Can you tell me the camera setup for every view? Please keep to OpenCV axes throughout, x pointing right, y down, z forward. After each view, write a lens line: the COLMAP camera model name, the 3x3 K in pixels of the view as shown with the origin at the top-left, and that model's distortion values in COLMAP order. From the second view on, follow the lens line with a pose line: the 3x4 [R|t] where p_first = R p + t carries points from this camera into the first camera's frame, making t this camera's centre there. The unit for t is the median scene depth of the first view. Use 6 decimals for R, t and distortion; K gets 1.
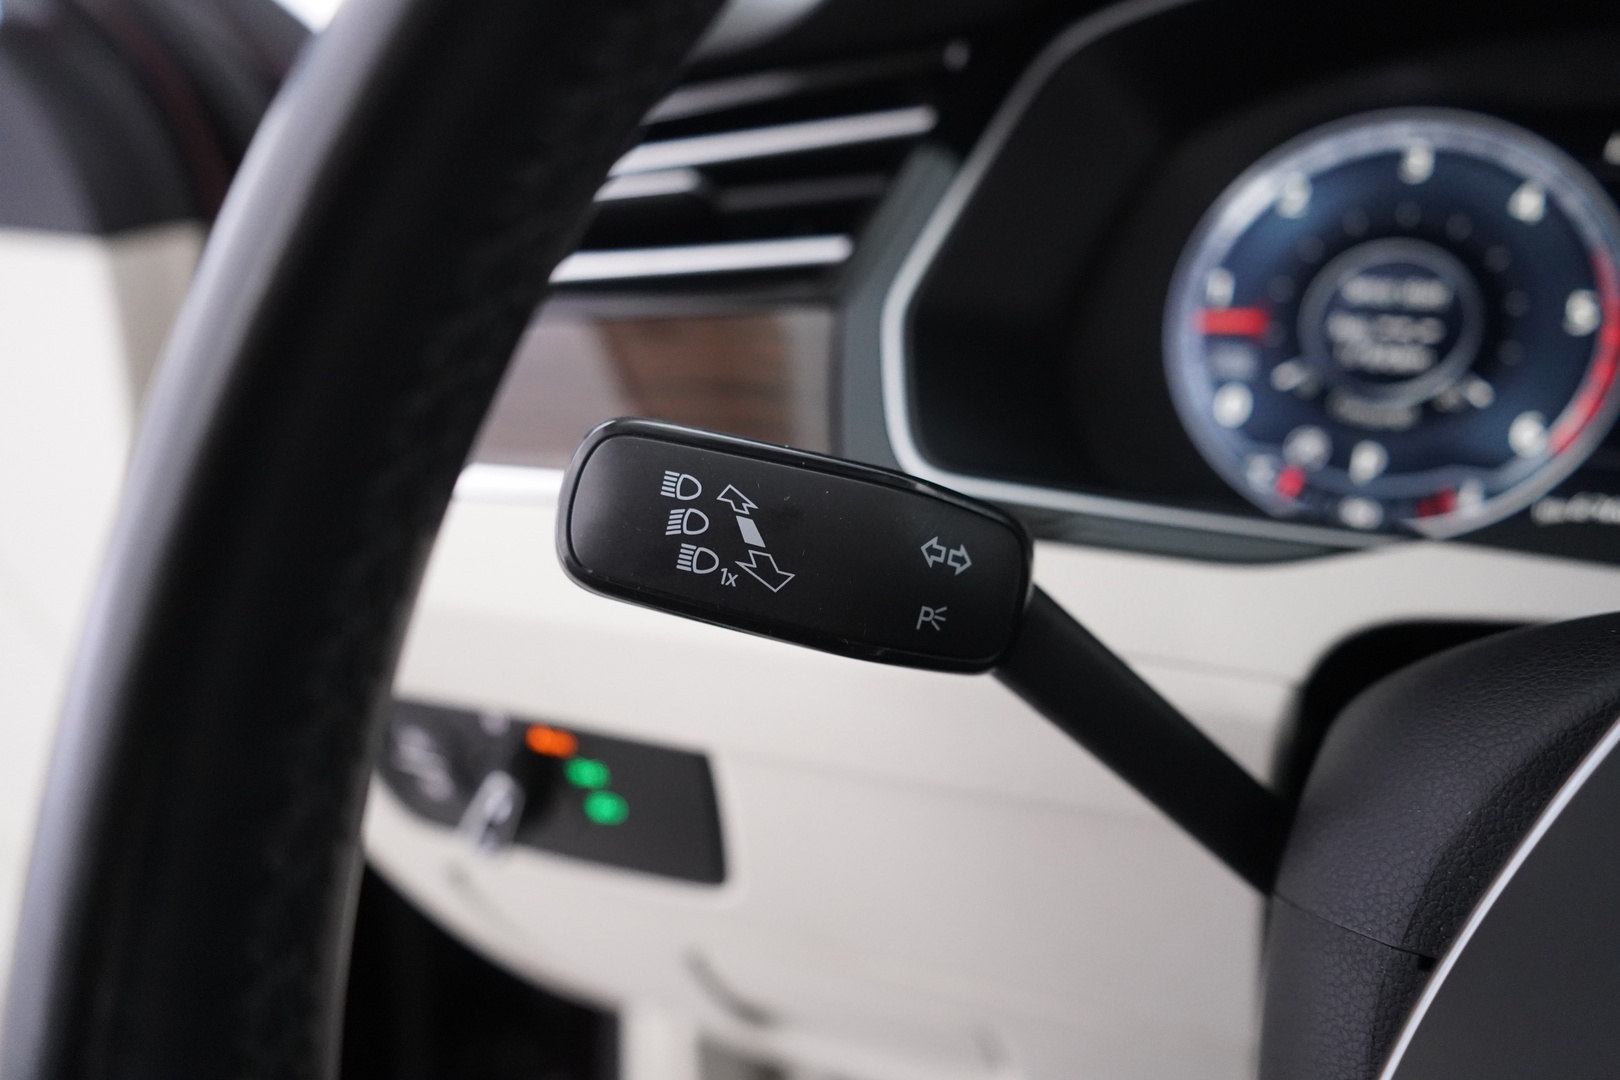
lens RADIAL K [[1313.9, 0, 796.5], [0, 1313.9, 534.2], [0, 0, 1]] dist [-0.021758, 0.023398]
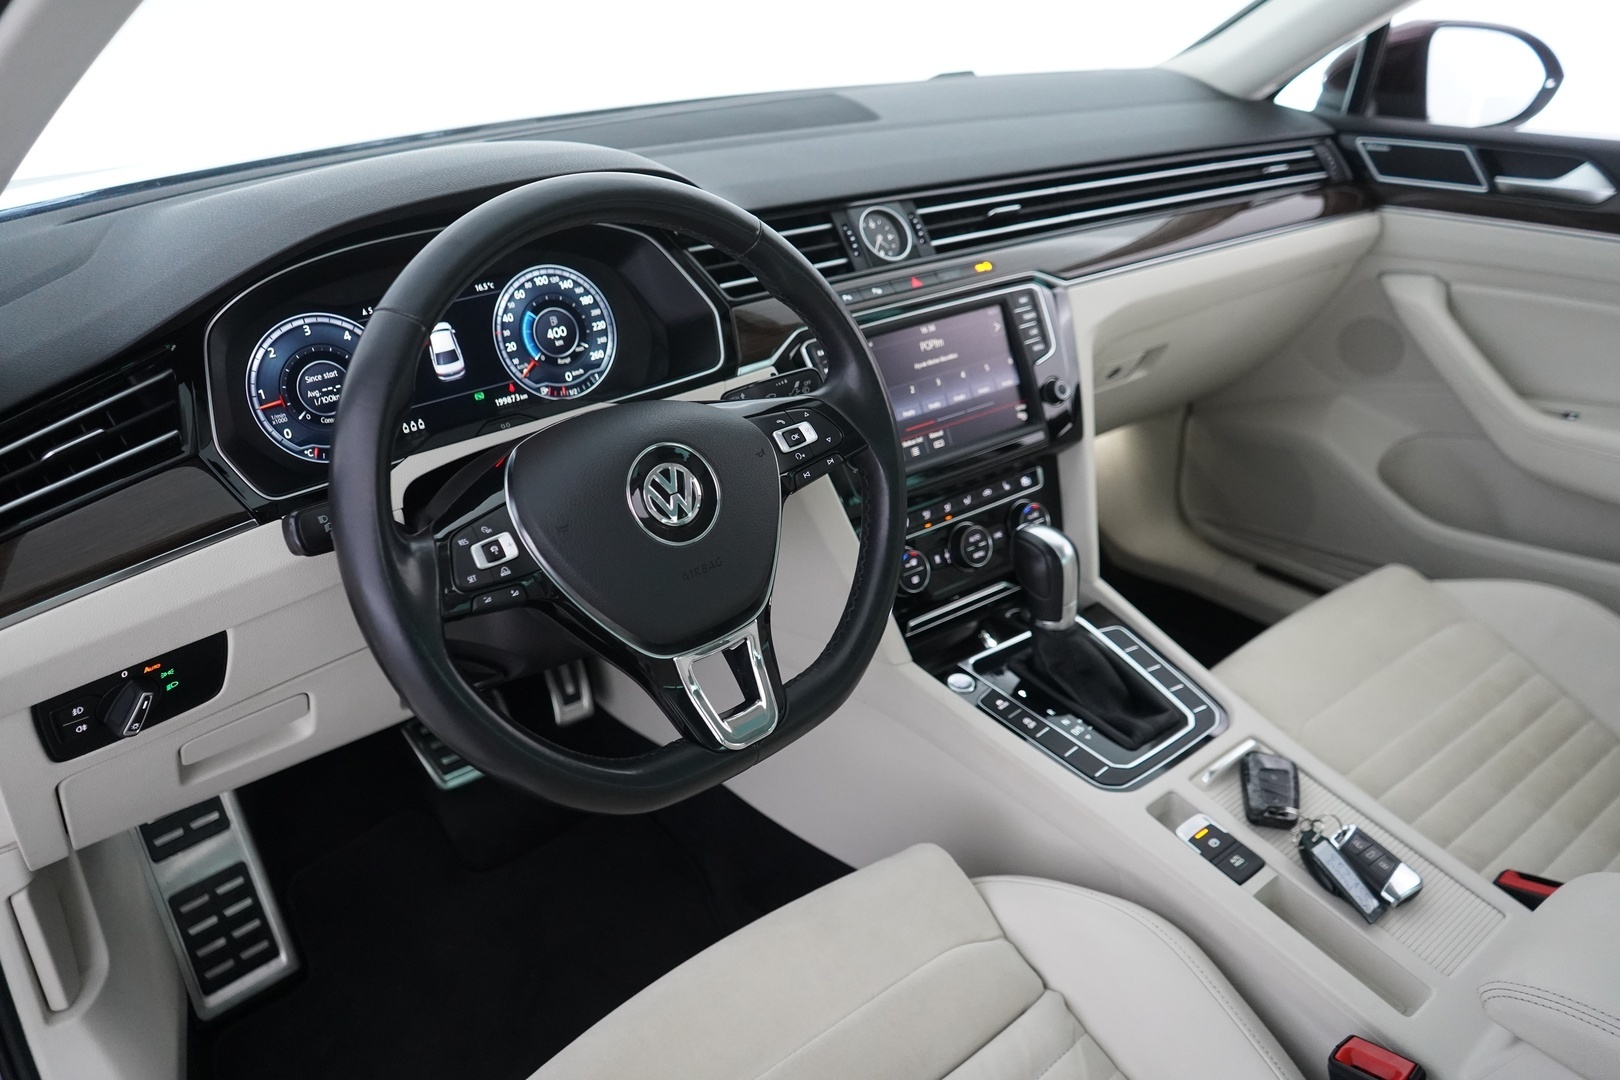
lens RADIAL K [[1313.9, 0, 821.8], [0, 1313.9, 534.1], [0, 0, 1]] dist [-0.021758, 0.023398]
pose [[0.360281, -0.421284, 0.832297, -1.656513], [0.293923, 0.898035, 0.327326, -0.490548], [-0.885329, 0.126702, 0.447370, -1.180907]]
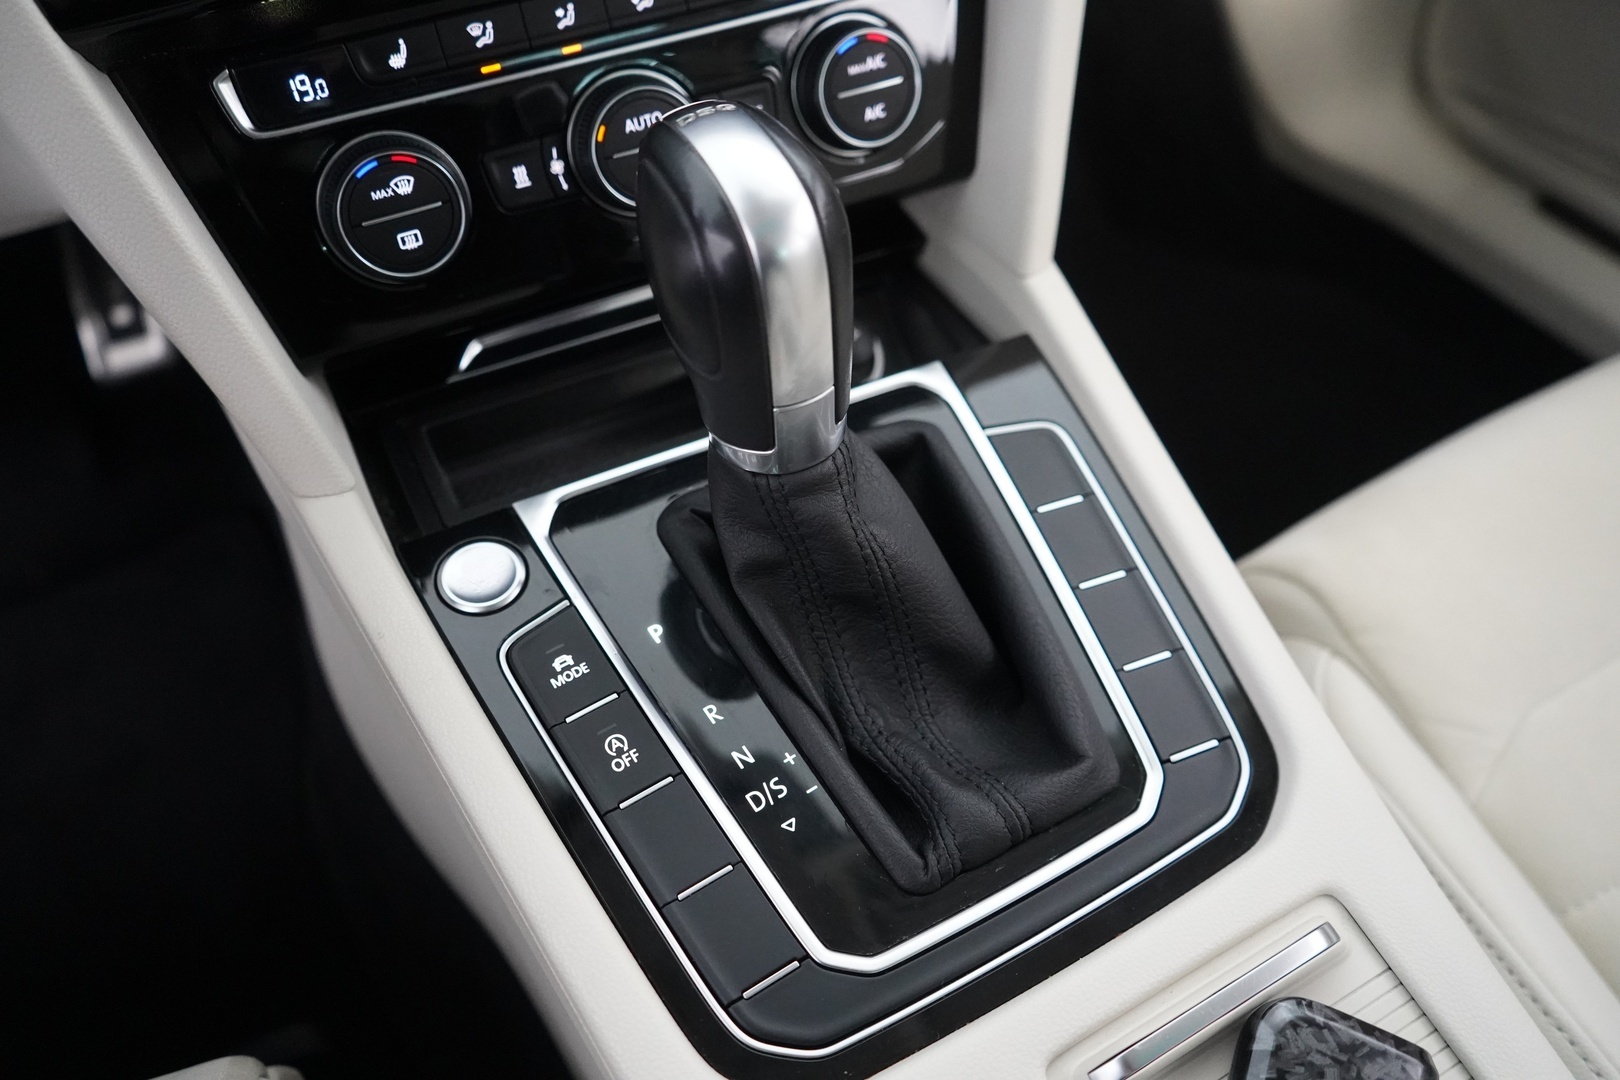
lens RADIAL K [[1313.9, 0, 818.1], [0, 1313.9, 537.9], [0, 0, 1]] dist [-0.021758, 0.023398]
pose [[0.540095, -0.627927, 0.560362, 0.652865], [0.266626, 0.759192, 0.593749, 0.437392], [-0.798253, -0.171273, 0.577458, -0.824802]]
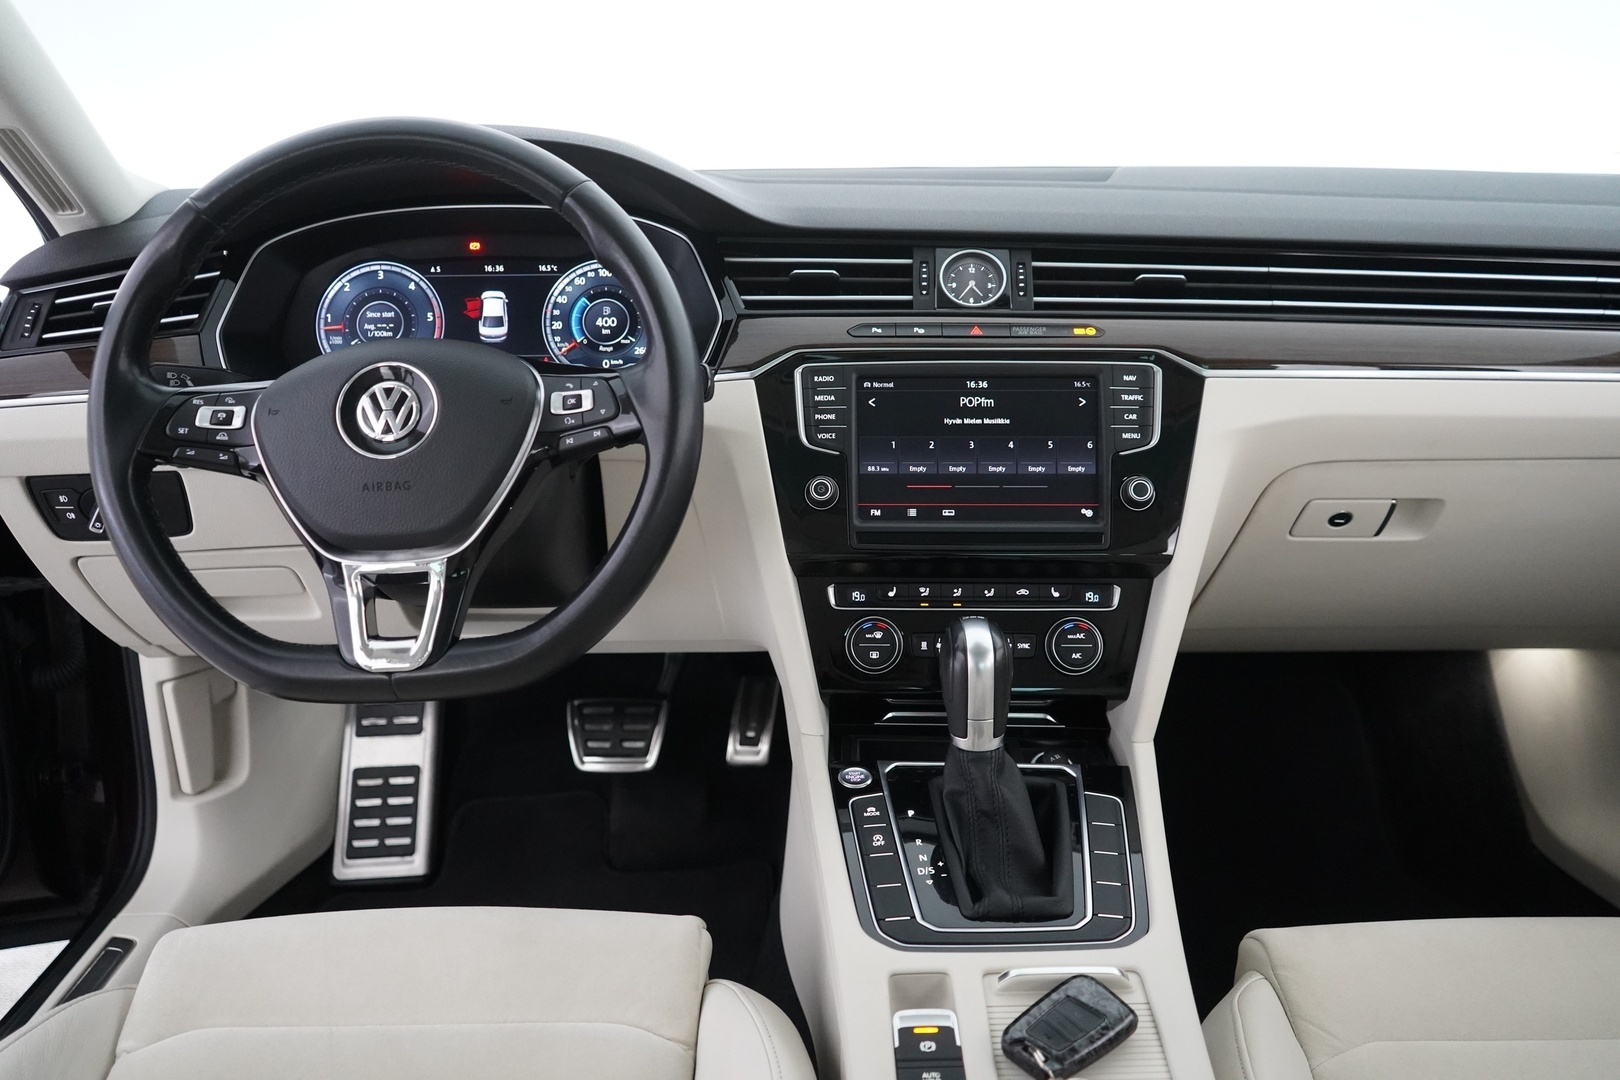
lens RADIAL K [[1313.9, 0, 818.4], [0, 1313.9, 533.7], [0, 0, 1]] dist [-0.021758, 0.023398]
pose [[0.875522, -0.155537, 0.457460, -0.178905], [0.157016, 0.986973, 0.035063, 0.425447], [-0.456955, 0.041130, 0.888538, -2.458795]]
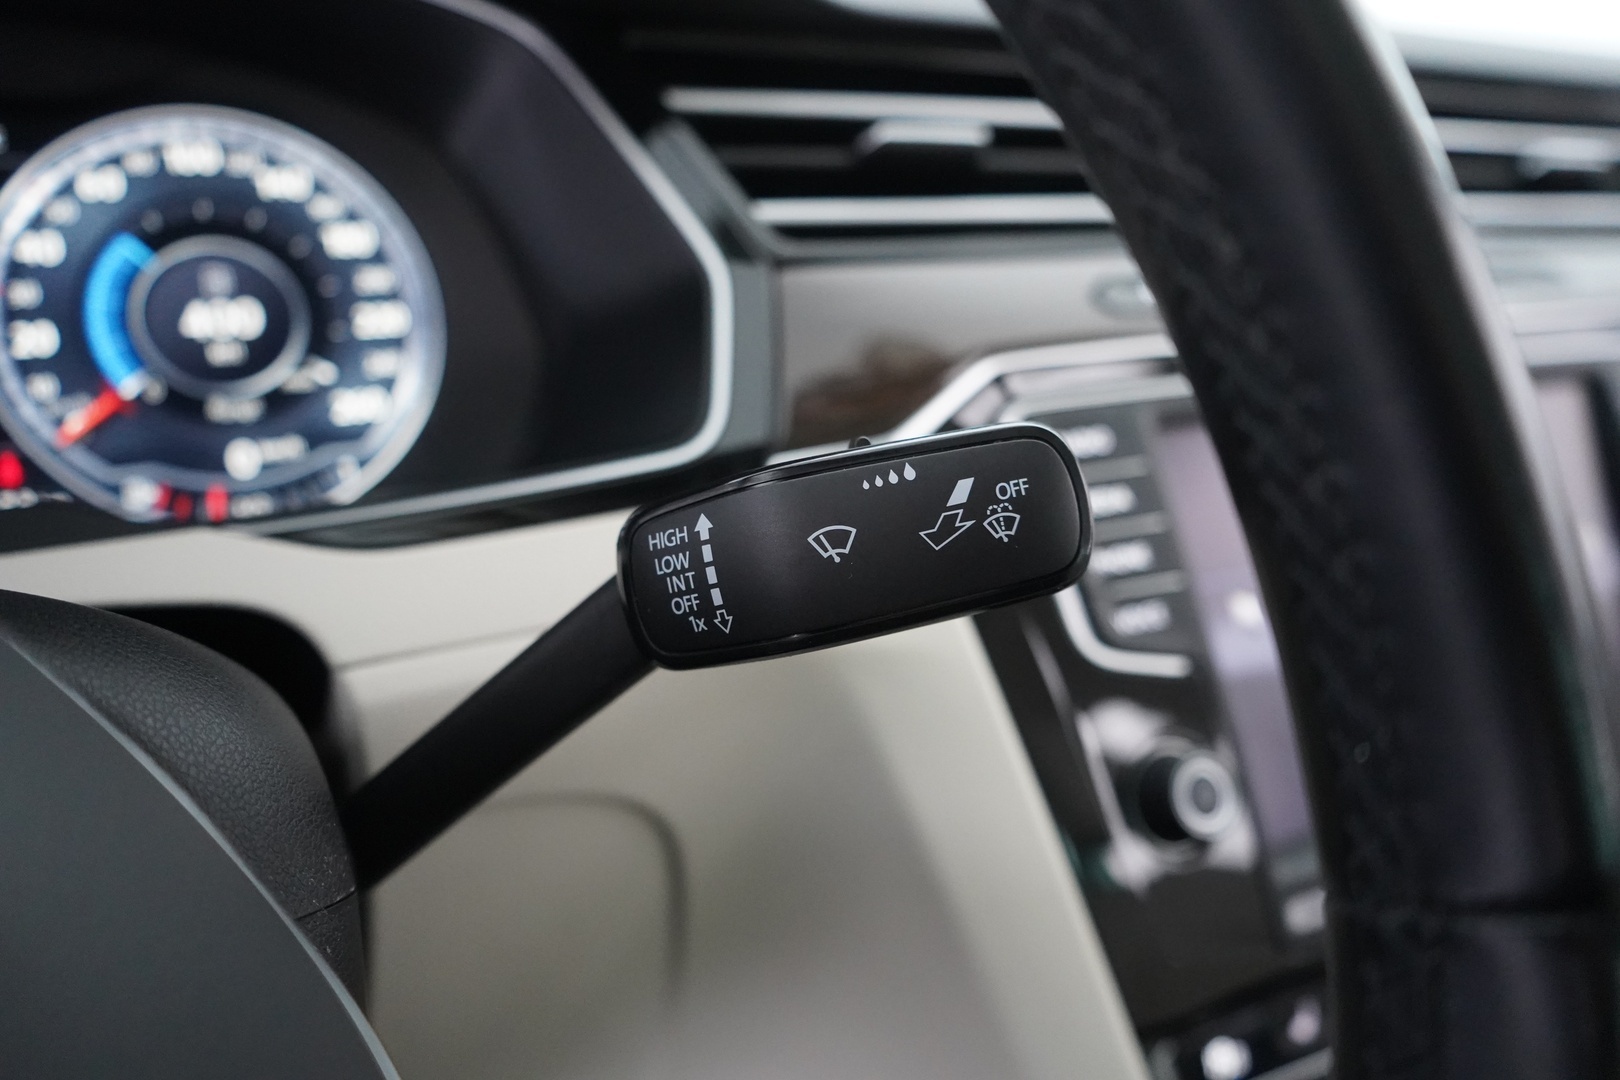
lens RADIAL K [[1313.9, 0, 822.6], [0, 1313.9, 533.2], [0, 0, 1]] dist [-0.021758, 0.023398]
pose [[0.514922, -0.241409, 0.822543, 0.340850], [0.252910, 0.959599, 0.123309, 0.072322], [-0.819080, 0.144535, 0.555174, -0.157098]]
